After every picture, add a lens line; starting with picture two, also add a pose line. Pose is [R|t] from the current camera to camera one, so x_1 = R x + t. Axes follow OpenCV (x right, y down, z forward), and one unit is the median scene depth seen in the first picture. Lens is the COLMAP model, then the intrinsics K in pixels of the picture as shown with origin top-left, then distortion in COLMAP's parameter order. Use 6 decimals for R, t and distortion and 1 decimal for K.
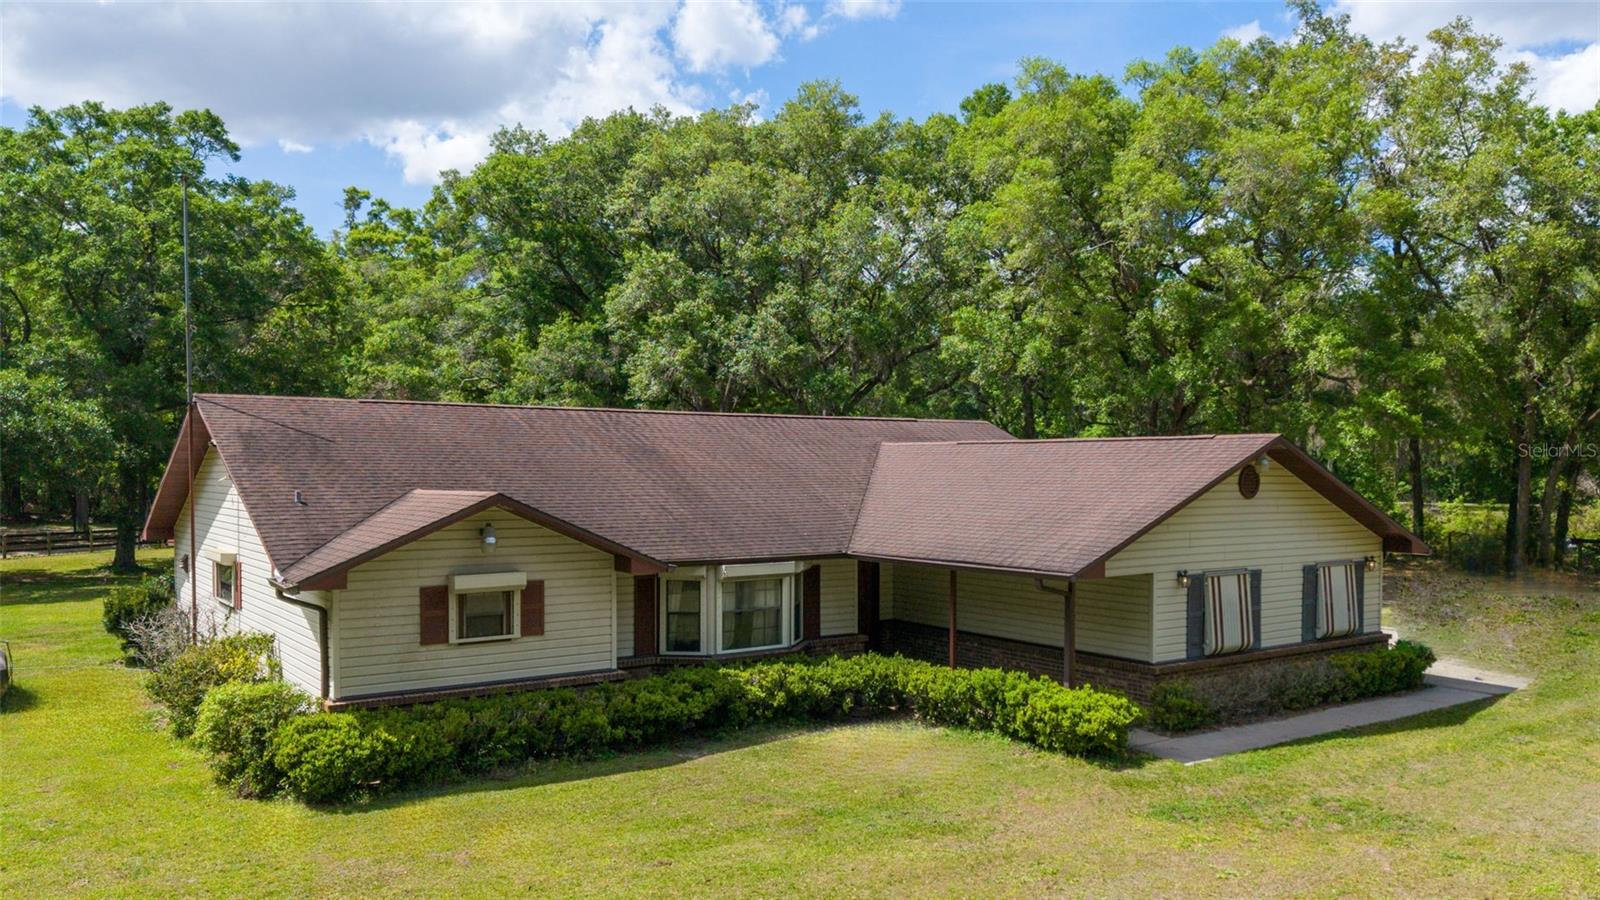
lens RADIAL K [[1210.4, 0, 801.1], [0, 1210.4, 506.9], [0, 0, 1]] dist [0.075892, -0.134960]
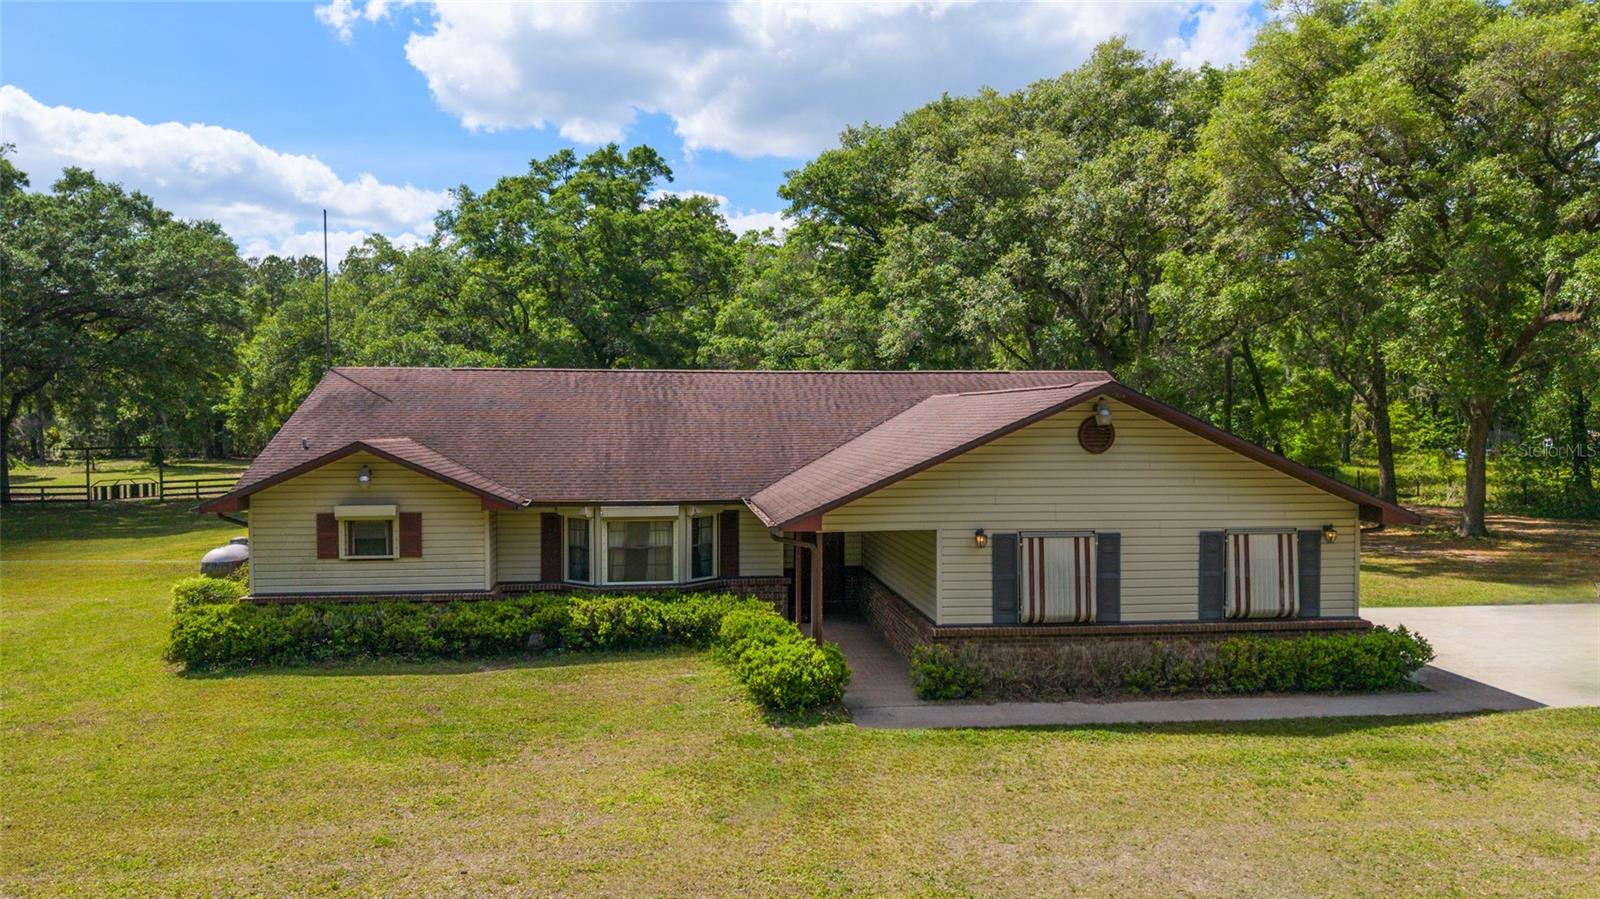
lens RADIAL K [[1088.5, 0, 800.0], [0, 1088.5, 449.5], [0, 0, 1]] dist [0.057239, -0.087840]
pose [[0.872766, 0.009909, -0.488038, 0.579617], [-0.013188, 0.999908, -0.003283, -0.004315], [0.487960, 0.009302, 0.872816, 0.193332]]
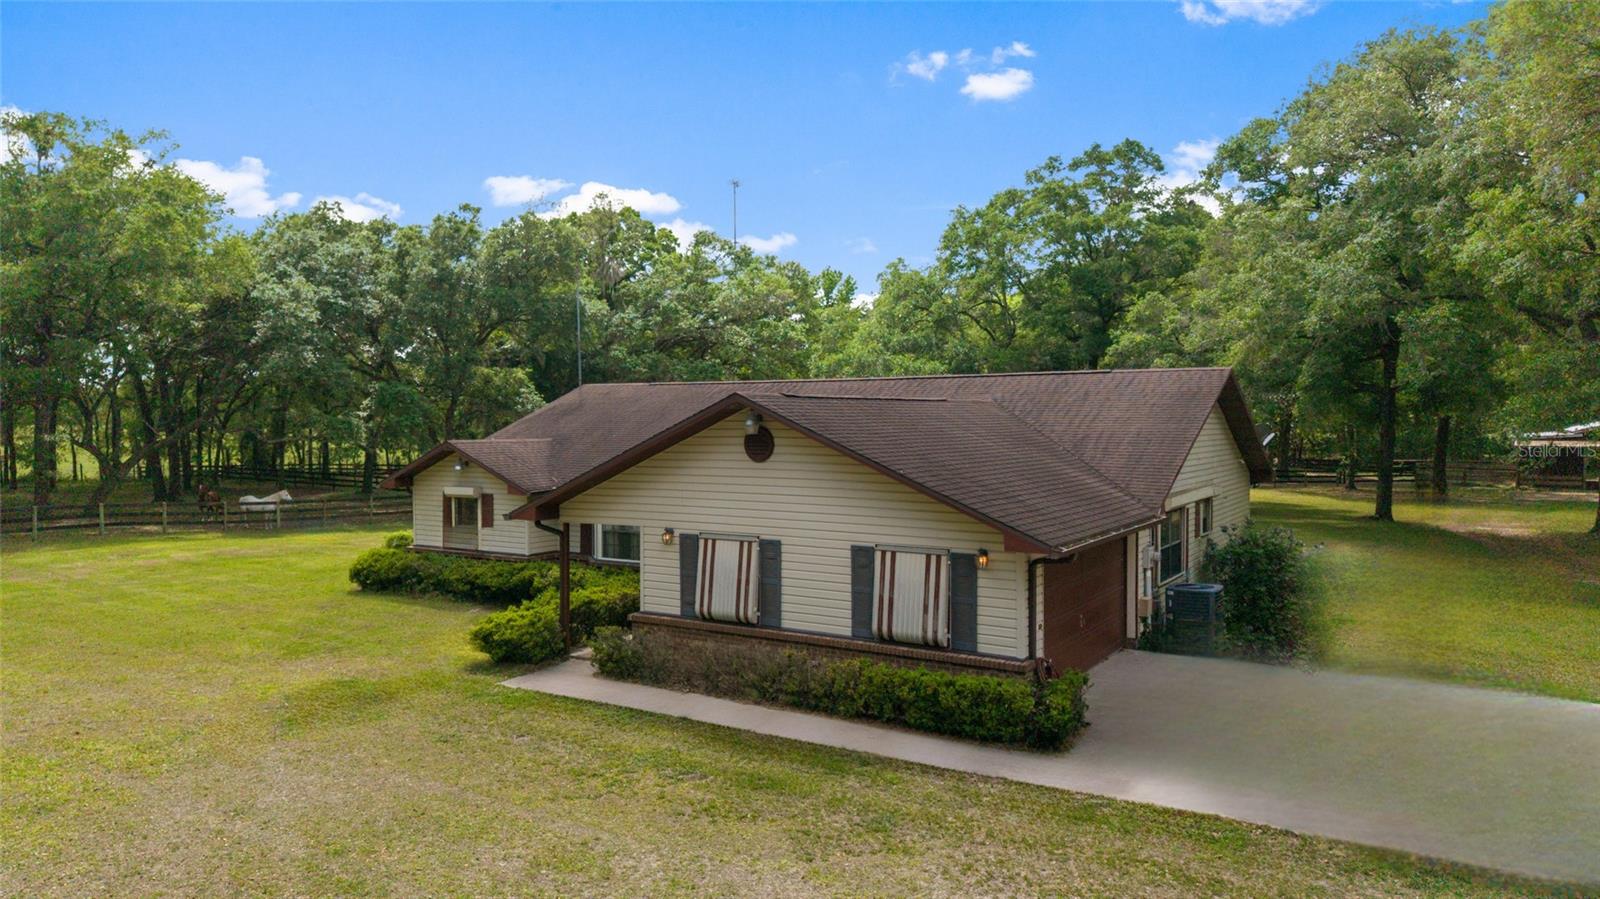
lens RADIAL K [[1088.5, 0, 800.0], [0, 1088.5, 449.5], [0, 0, 1]] dist [0.057239, -0.087840]
pose [[0.366556, 0.021419, -0.930149, 1.168403], [-0.028972, 0.999513, 0.011599, -0.026967], [0.929945, 0.022696, 0.366998, 0.736912]]
